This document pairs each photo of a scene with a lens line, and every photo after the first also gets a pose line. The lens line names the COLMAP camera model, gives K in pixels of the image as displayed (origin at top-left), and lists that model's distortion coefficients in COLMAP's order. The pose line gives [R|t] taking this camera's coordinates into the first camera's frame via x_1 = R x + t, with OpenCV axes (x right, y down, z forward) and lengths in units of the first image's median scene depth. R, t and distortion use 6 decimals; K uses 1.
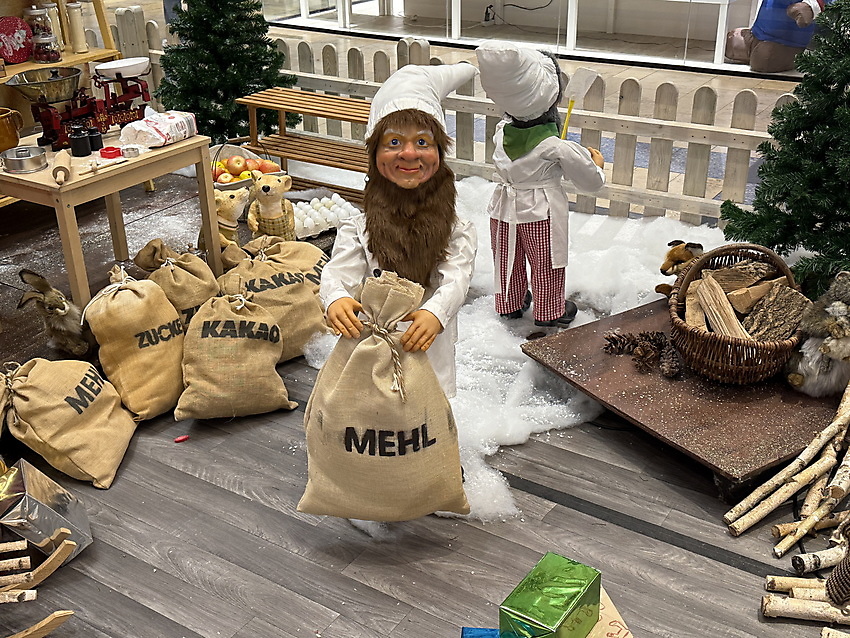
lens RADIAL K [[988.5, 0, 425.0], [0, 988.5, 319.0], [0, 0, 1]] dist [0.016429, 0.014277]
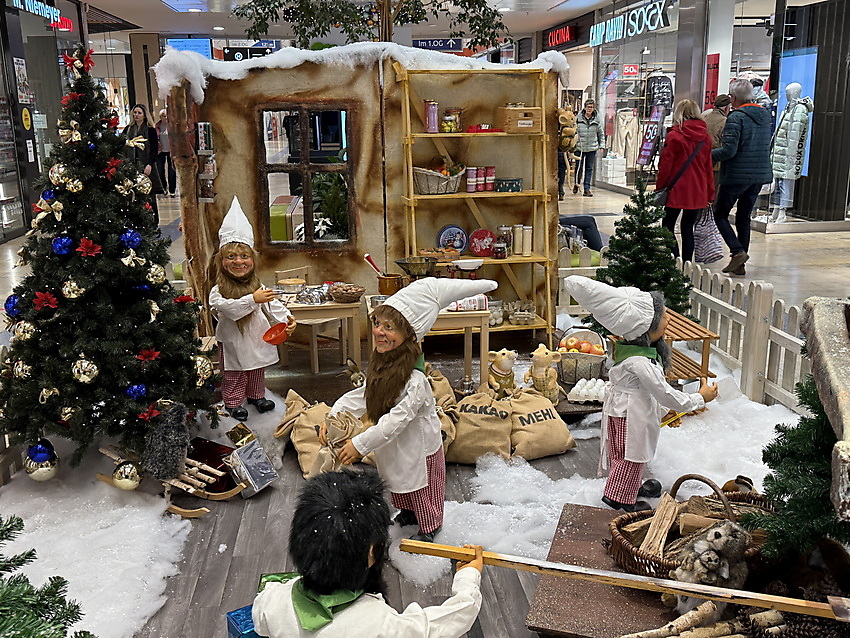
lens RADIAL K [[808.3, 0, 425.0], [0, 808.3, 319.0], [0, 0, 1]] dist [0.006901, -0.001276]
pose [[0.630729, 0.188136, -0.752852, 0.686379], [-0.333665, 0.941654, -0.044223, -0.085615], [0.700606, 0.279093, 0.656703, 0.103594]]
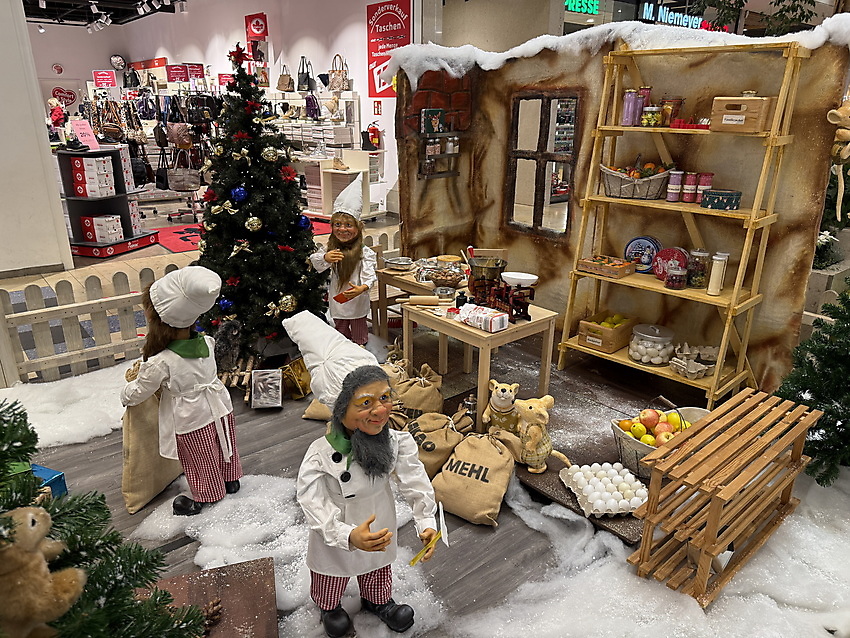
lens RADIAL K [[588.8, 0, 425.0], [0, 588.8, 319.0], [0, 0, 1]] dist [0.027004, -0.092819]
pose [[-0.286880, 0.325411, -0.901003, 0.534248], [-0.424176, 0.800161, 0.424048, -0.517931], [0.858938, 0.503835, -0.091519, 1.009472]]
